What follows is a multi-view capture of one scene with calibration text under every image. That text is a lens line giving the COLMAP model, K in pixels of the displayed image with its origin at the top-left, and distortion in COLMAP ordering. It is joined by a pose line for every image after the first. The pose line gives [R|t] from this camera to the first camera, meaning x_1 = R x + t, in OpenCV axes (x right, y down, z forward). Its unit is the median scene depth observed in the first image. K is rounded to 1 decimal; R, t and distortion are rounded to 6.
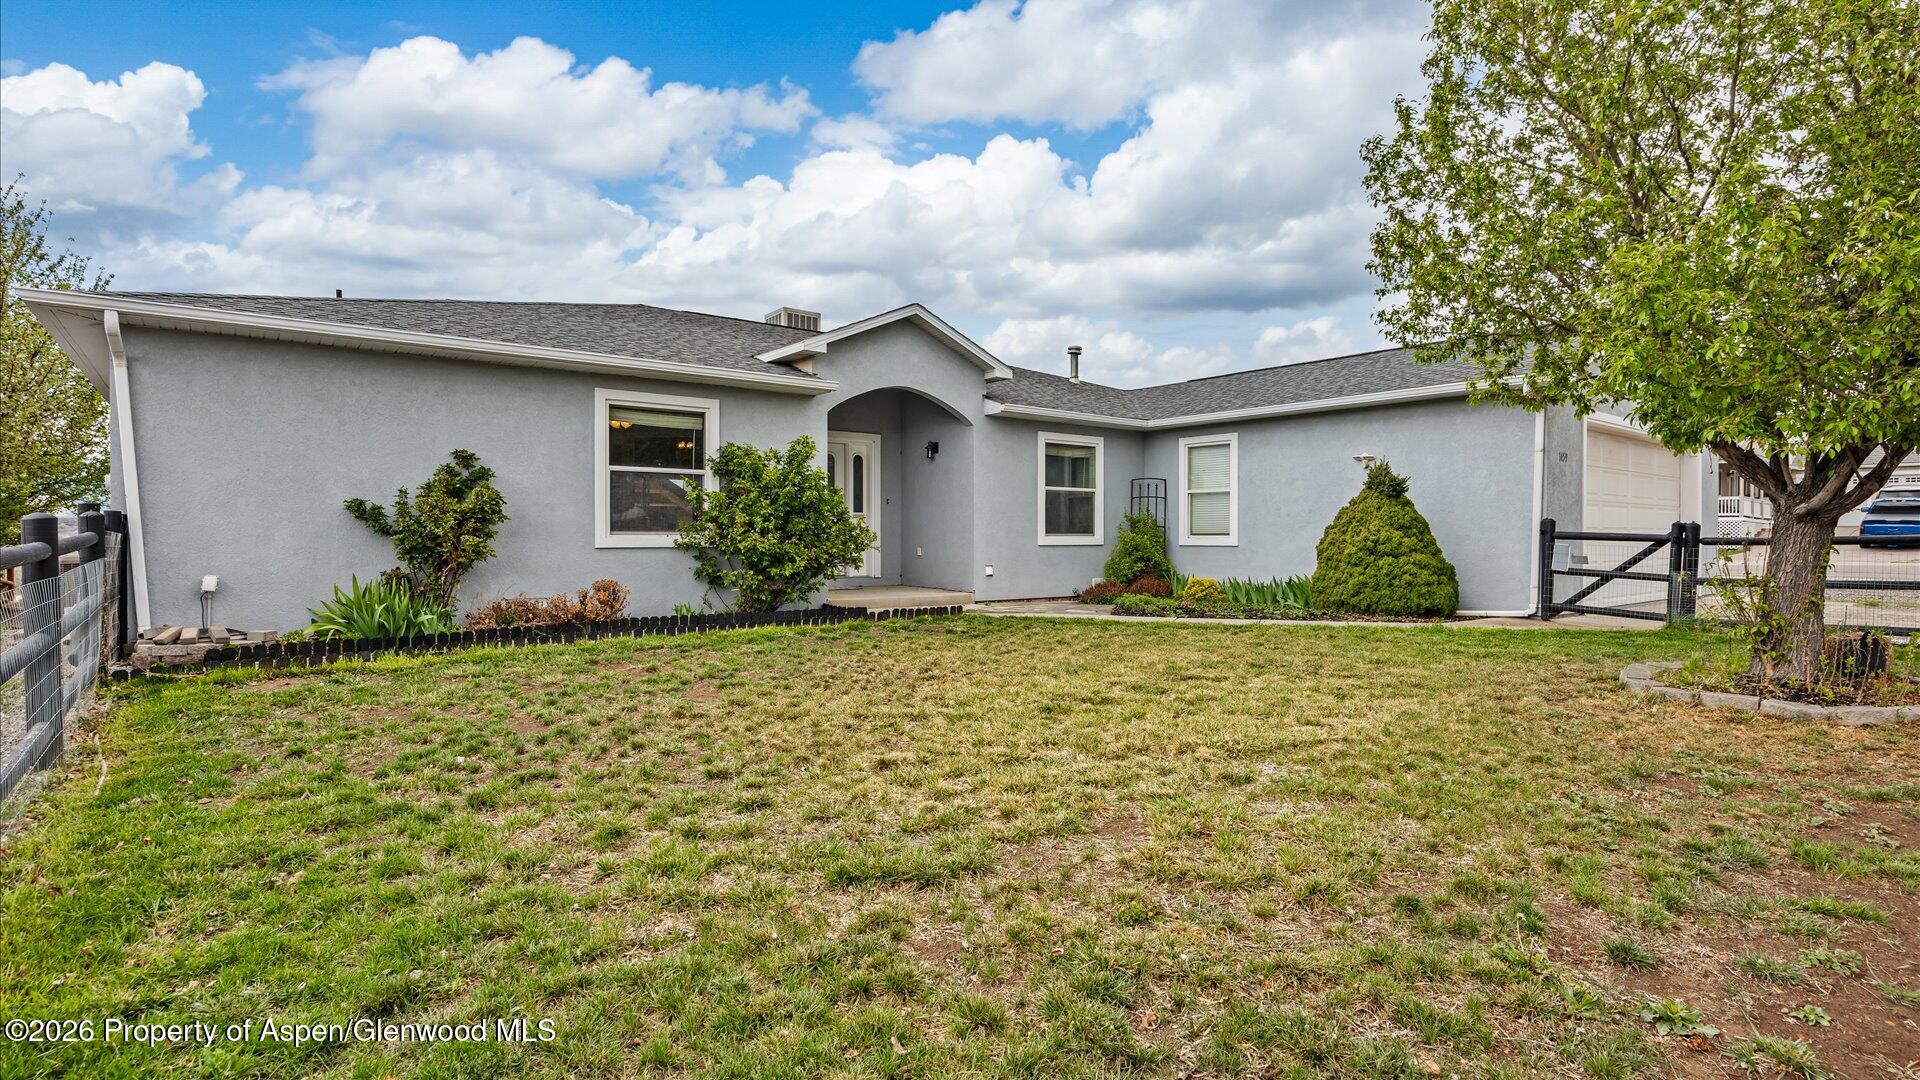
lens RADIAL K [[869.2, 0, 960.0], [0, 869.2, 540.0], [0, 0, 1]] dist [-0.001679, -0.000098]
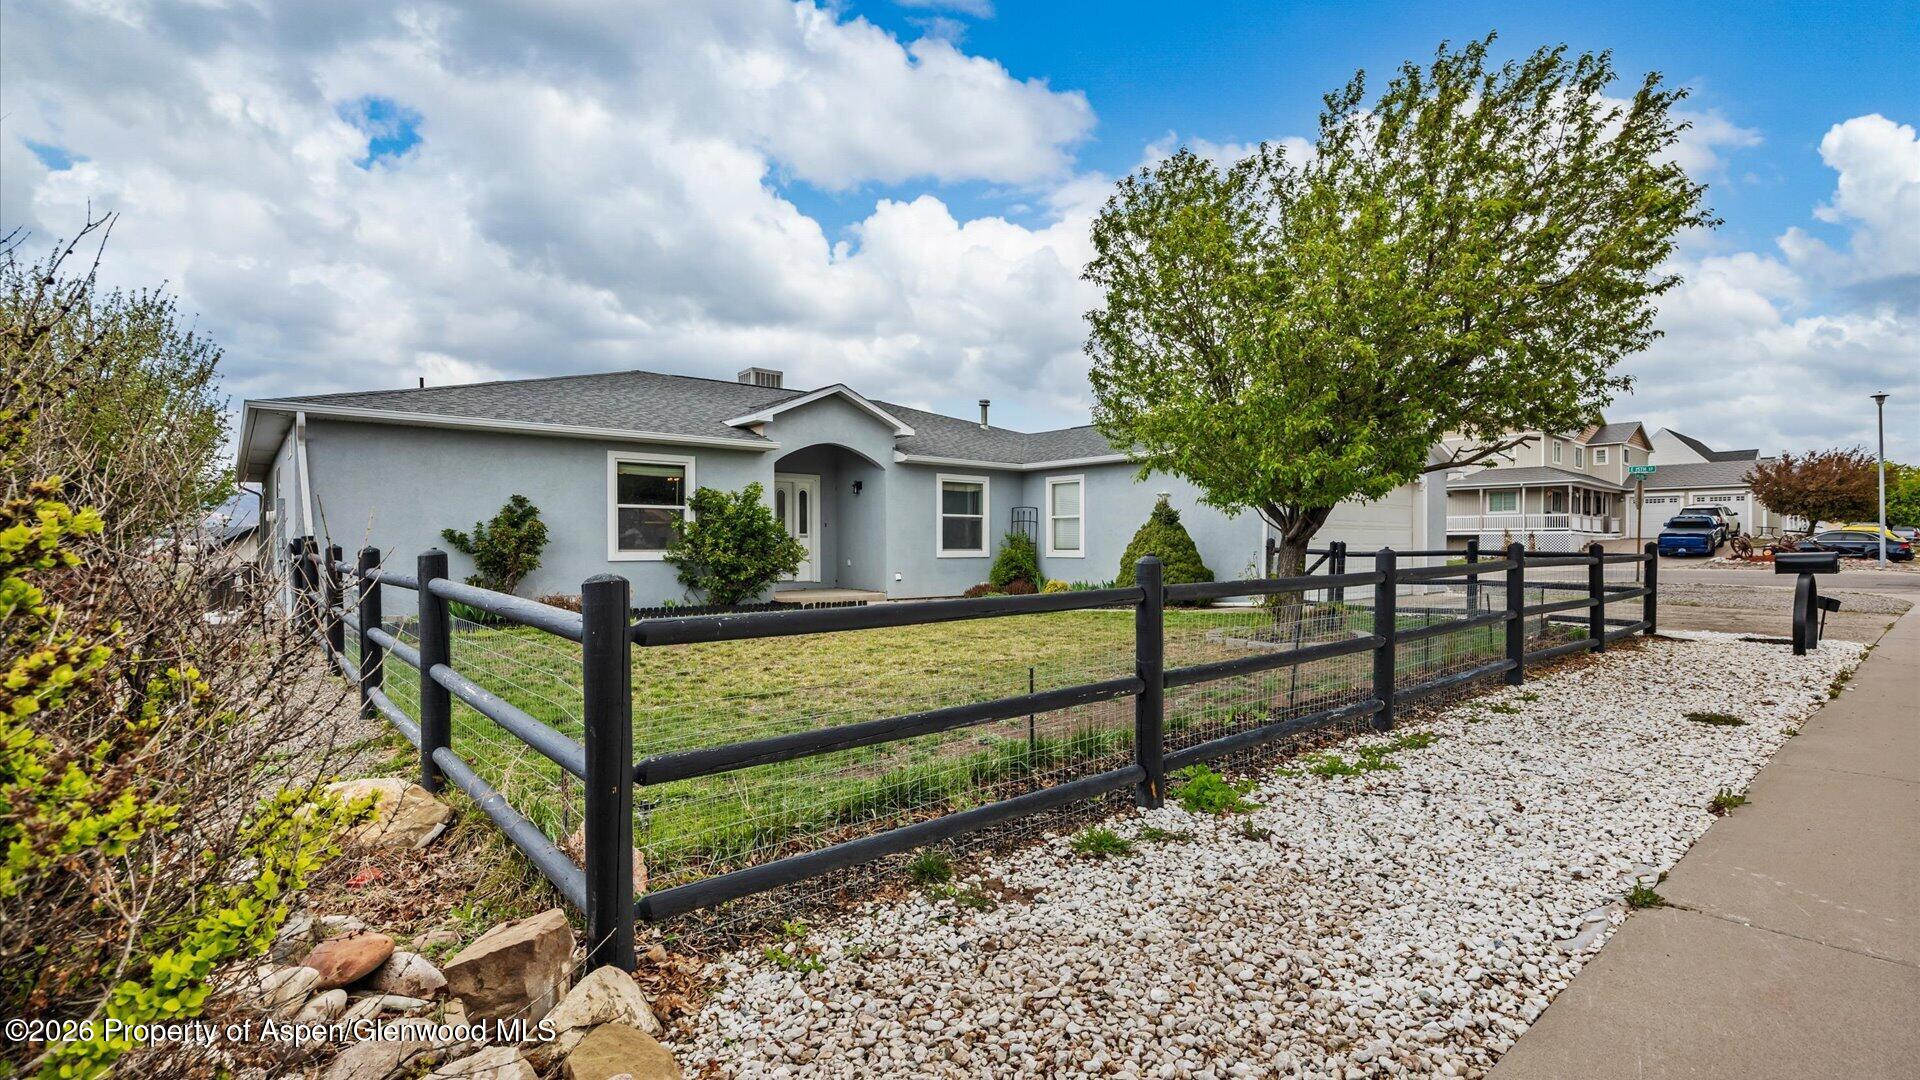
lens RADIAL K [[827.2, 0, 967.1], [0, 827.2, 552.3], [0, 0, 1]] dist [-0.000855, -0.000051]
pose [[0.999529, -0.002765, 0.030564, 0.124957], [0.002697, 0.999994, 0.002267, -0.006606], [-0.030570, -0.002184, 0.999530, -0.364248]]
